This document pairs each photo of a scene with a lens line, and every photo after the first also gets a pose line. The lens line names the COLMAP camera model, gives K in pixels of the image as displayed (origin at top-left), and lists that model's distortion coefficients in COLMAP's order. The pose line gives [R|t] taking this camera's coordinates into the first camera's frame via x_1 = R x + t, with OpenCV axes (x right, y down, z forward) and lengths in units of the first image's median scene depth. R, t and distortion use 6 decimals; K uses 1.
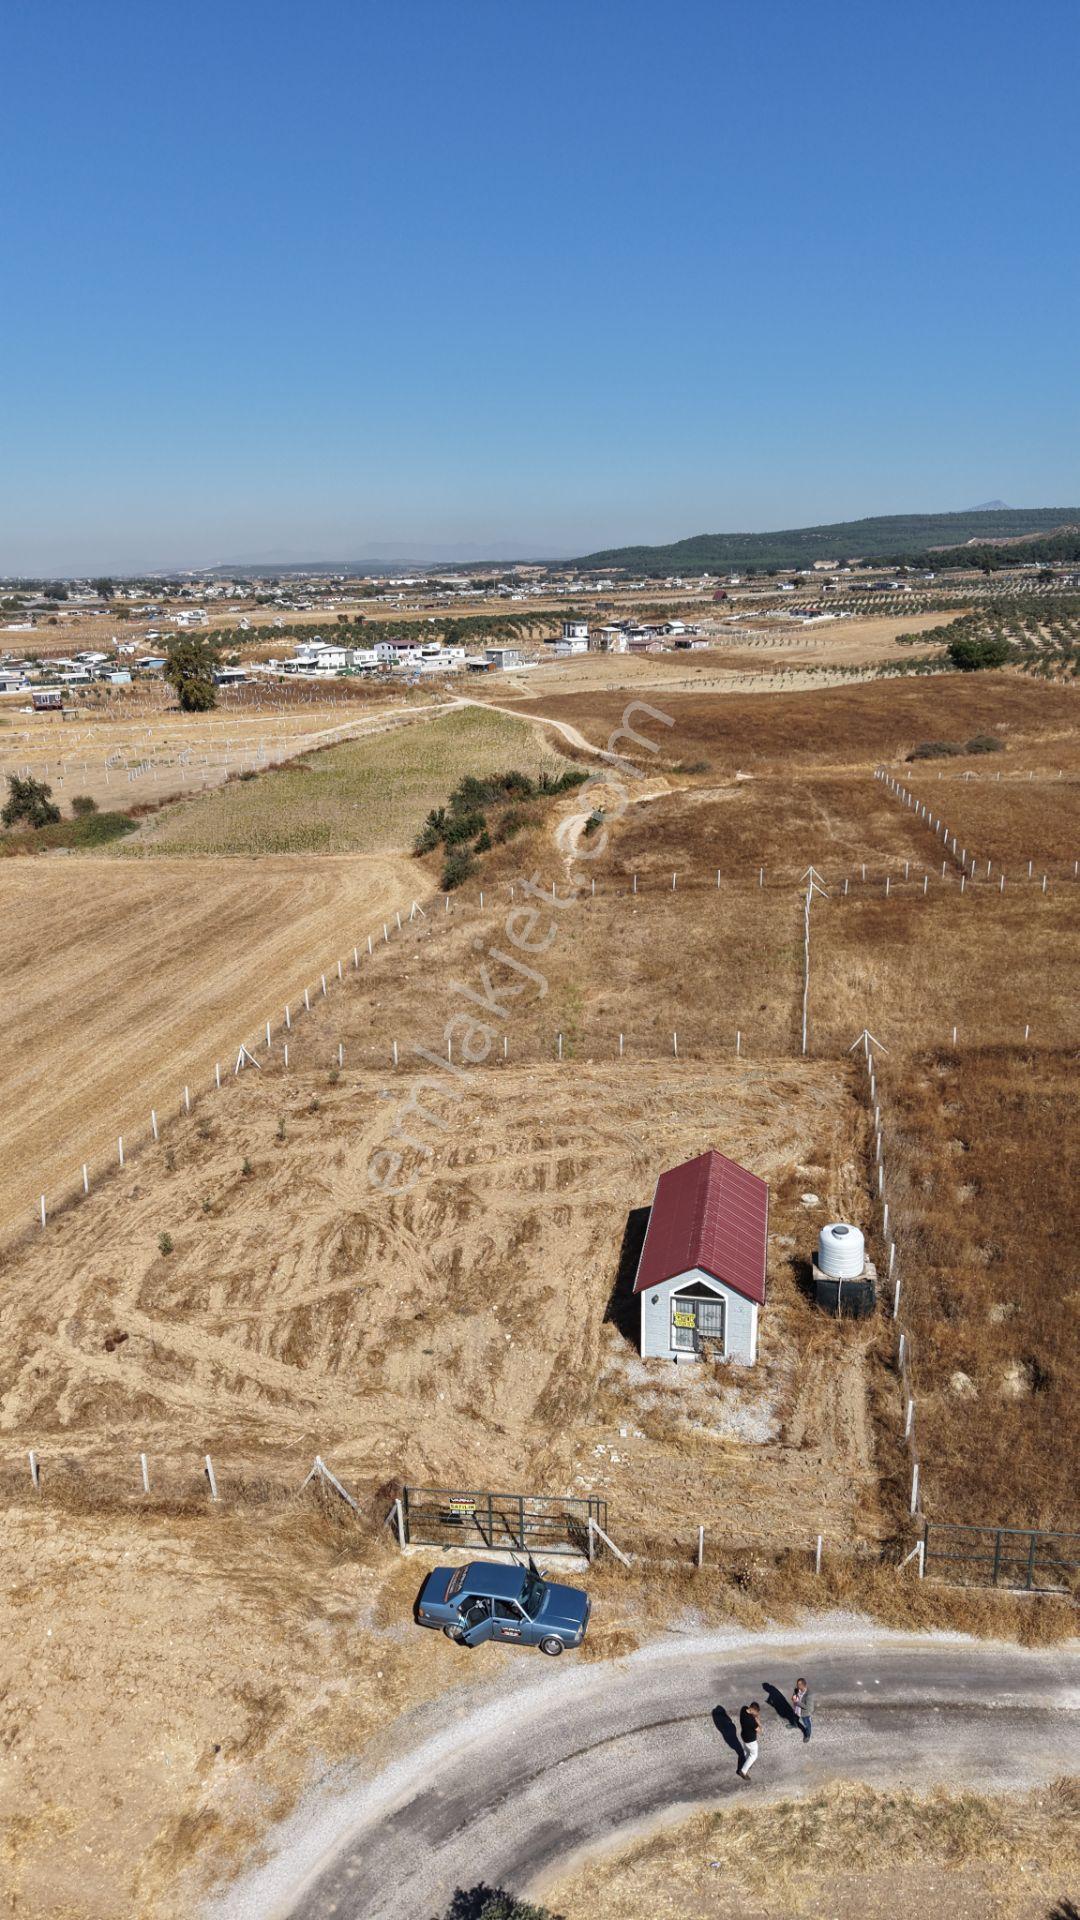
lens RADIAL K [[1281.2, 0, 545.5], [0, 1281.2, 958.7], [0, 0, 1]] dist [0.043484, -0.045920]
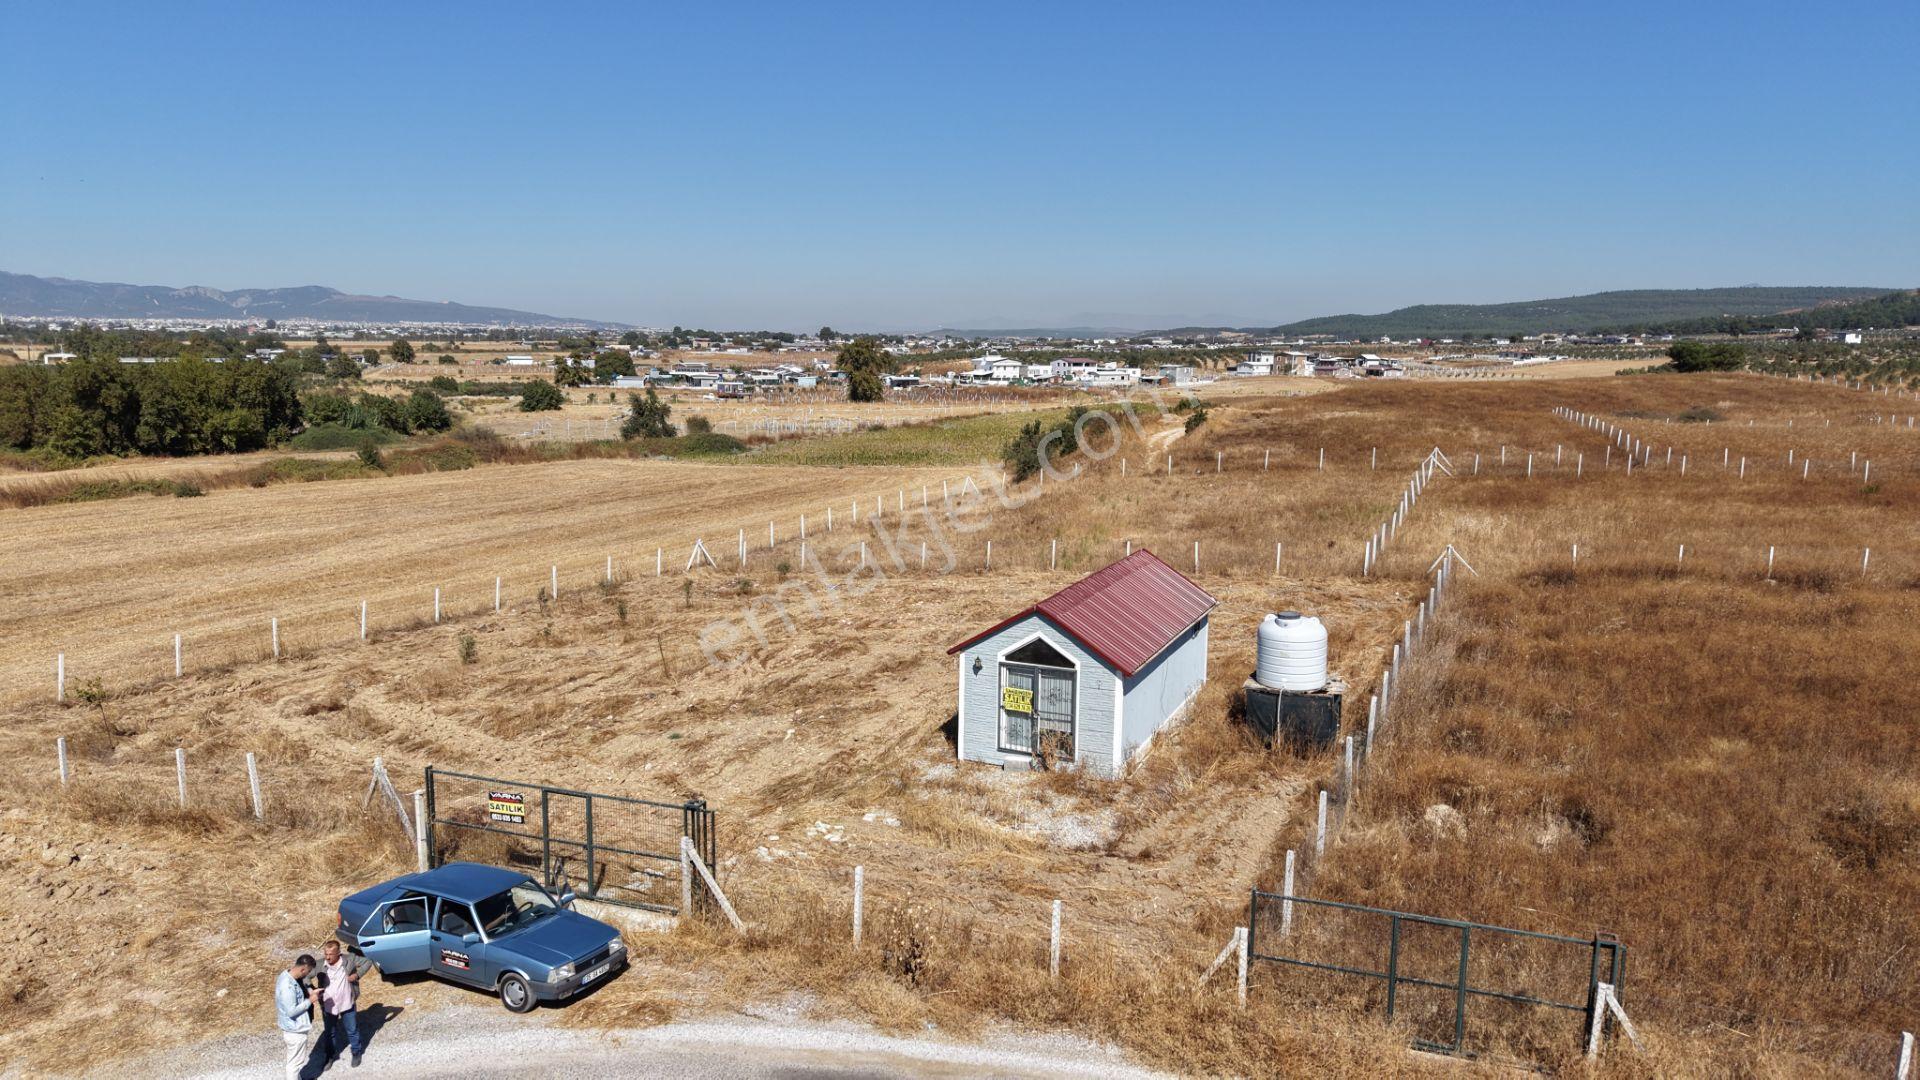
lens RADIAL K [[1281.2, 0, 964.5], [0, 1281.2, 543.6], [0, 0, 1]] dist [0.043484, -0.045920]
pose [[0.975585, 0.062732, -0.210473, 0.170769], [-0.090375, 0.988108, -0.124397, 0.227328], [0.200166, 0.140381, 0.969653, 0.275695]]
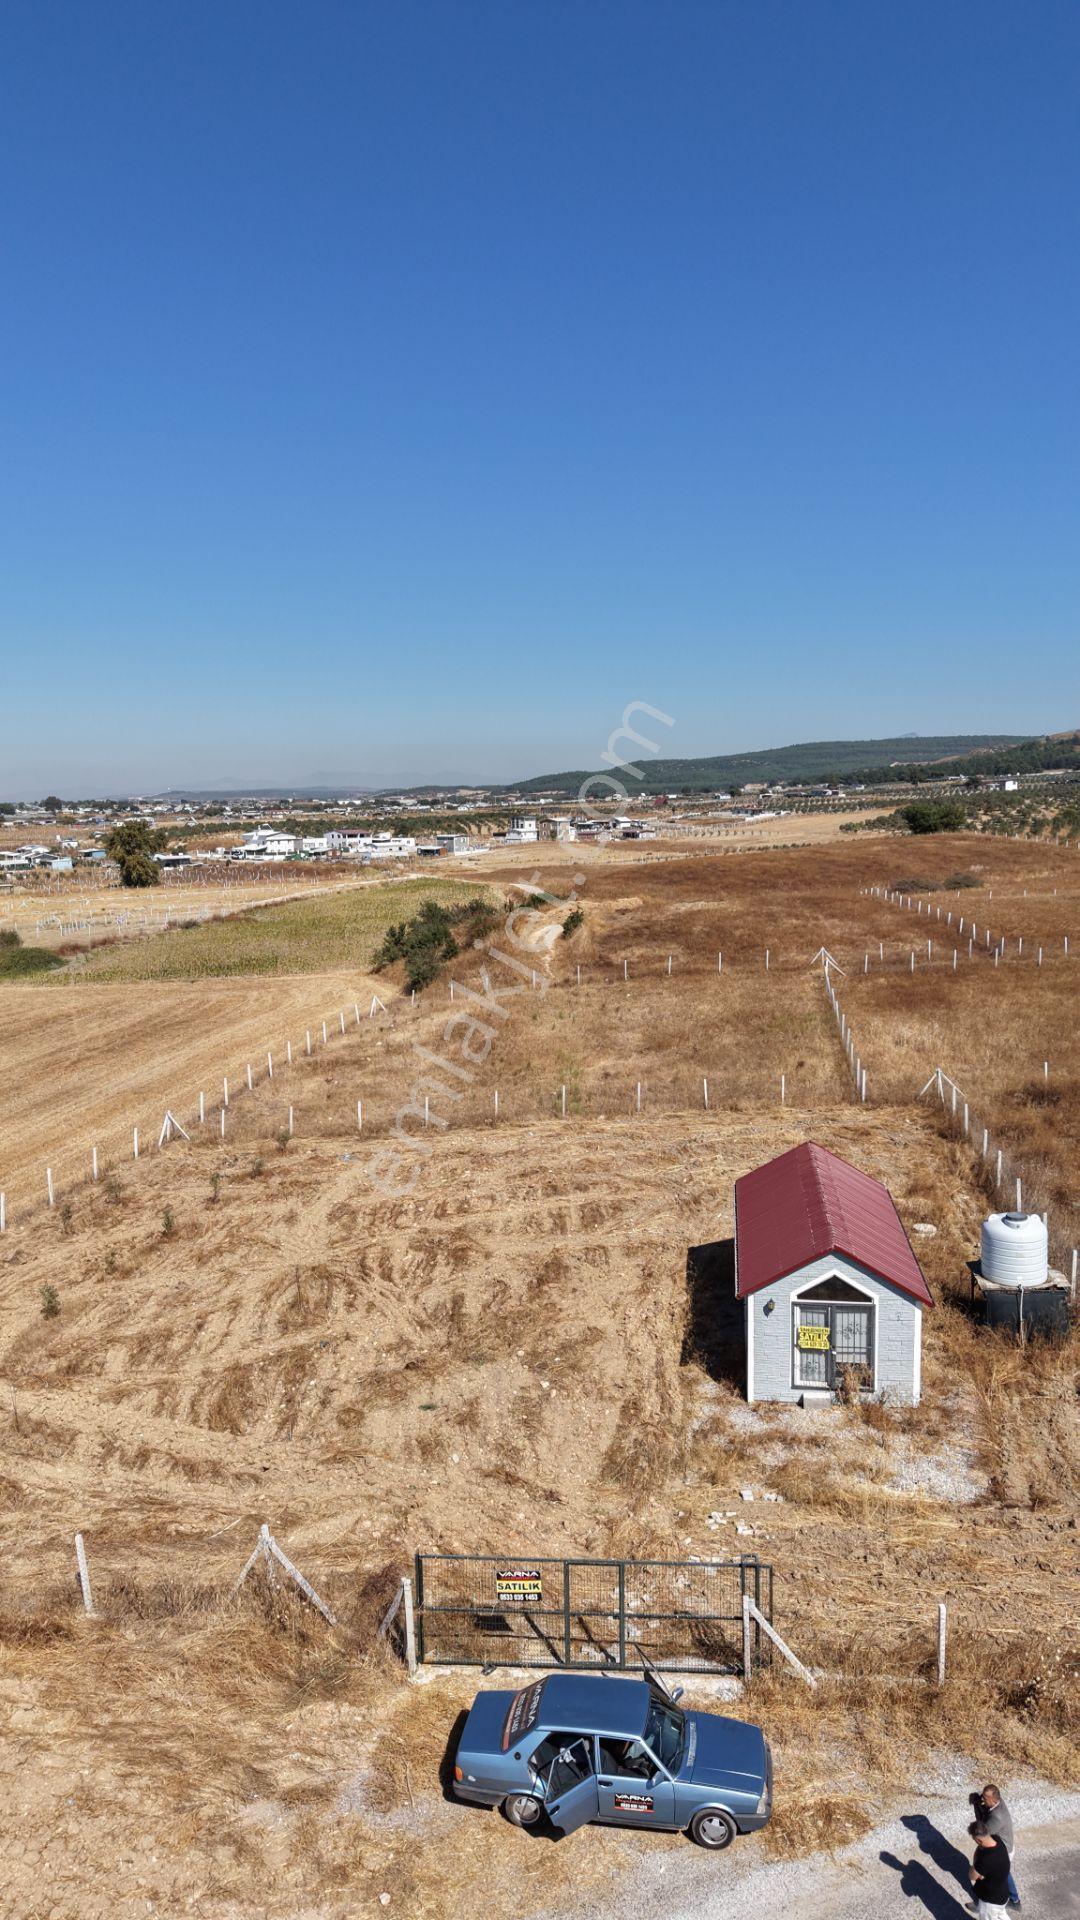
lens RADIAL K [[1281.2, 0, 545.6], [0, 1281.2, 953.1], [0, 0, 1]] dist [0.043484, -0.045920]
pose [[0.998995, -0.006269, 0.044390, -0.048338], [0.013758, 0.985264, -0.170488, 0.155603], [-0.042667, 0.170927, 0.984359, 0.244482]]
